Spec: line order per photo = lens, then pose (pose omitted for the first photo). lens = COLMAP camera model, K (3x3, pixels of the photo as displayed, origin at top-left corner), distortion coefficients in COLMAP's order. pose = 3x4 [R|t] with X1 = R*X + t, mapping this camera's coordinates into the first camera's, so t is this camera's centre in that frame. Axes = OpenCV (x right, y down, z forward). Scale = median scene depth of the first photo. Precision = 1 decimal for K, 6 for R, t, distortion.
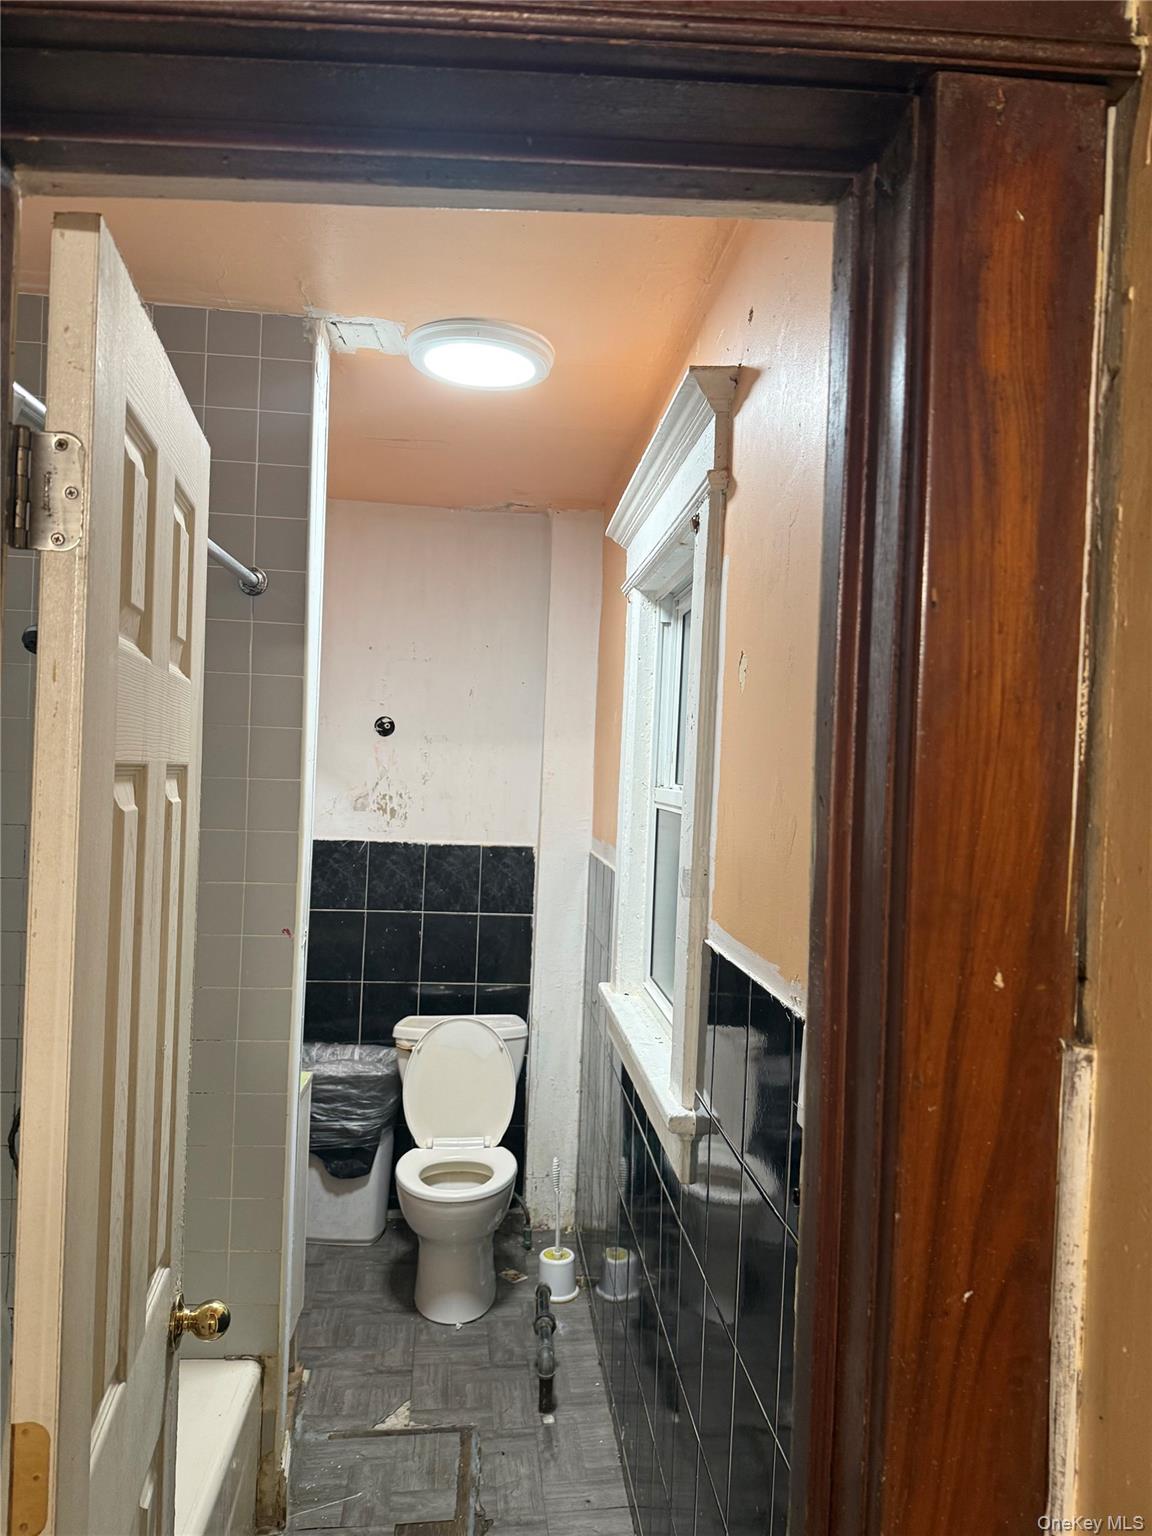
lens RADIAL K [[1051.5, 0, 576.0], [0, 1051.5, 768.0], [0, 0, 1]] dist [0.001340, -0.079826]
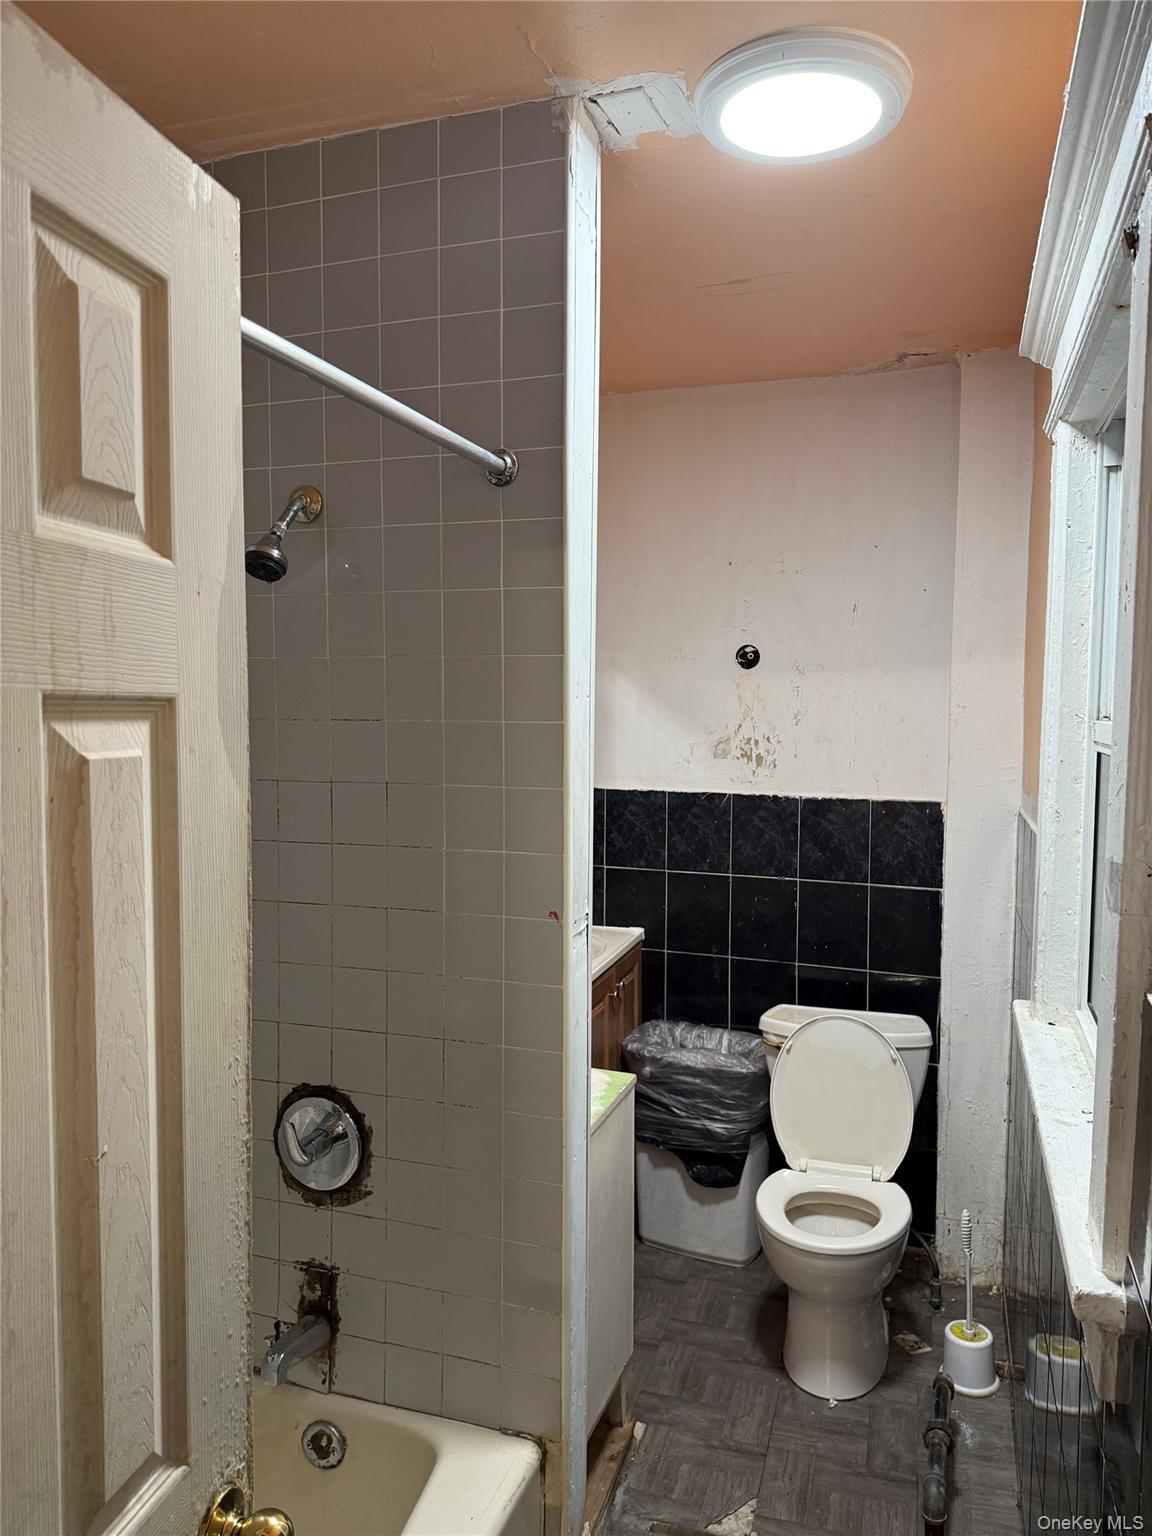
lens RADIAL K [[1043.3, 0, 576.0], [0, 1043.3, 768.0], [0, 0, 1]] dist [0.039836, -0.067023]
pose [[0.907346, -0.003133, -0.420372, 0.044520], [0.026426, 0.998420, 0.049596, 0.004467], [0.419553, -0.056109, 0.905995, 0.204756]]
